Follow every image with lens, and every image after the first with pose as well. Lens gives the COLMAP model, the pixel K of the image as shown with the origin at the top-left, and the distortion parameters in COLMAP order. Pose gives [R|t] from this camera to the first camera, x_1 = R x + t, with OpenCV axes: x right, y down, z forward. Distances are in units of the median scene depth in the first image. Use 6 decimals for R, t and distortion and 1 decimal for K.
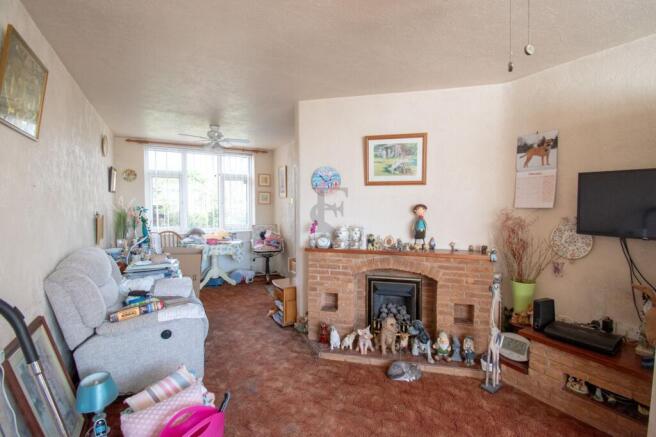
lens RADIAL K [[302.7, 0, 327.7], [0, 302.7, 212.9], [0, 0, 1]] dist [0.004085, -0.000139]
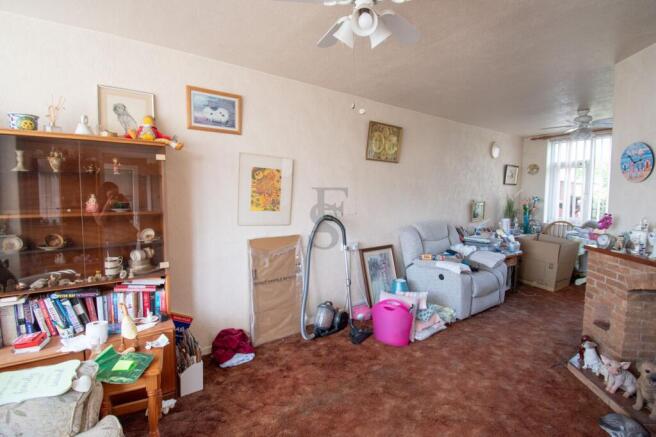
lens RADIAL K [[302.7, 0, 327.8], [0, 302.7, 217.2], [0, 0, 1]] dist [0.004085, -0.000139]
pose [[0.099710, 0.076266, -0.992089, 0.497175], [-0.038598, 0.996604, 0.072734, 0.002793], [0.994268, 0.031040, 0.102315, 0.135484]]
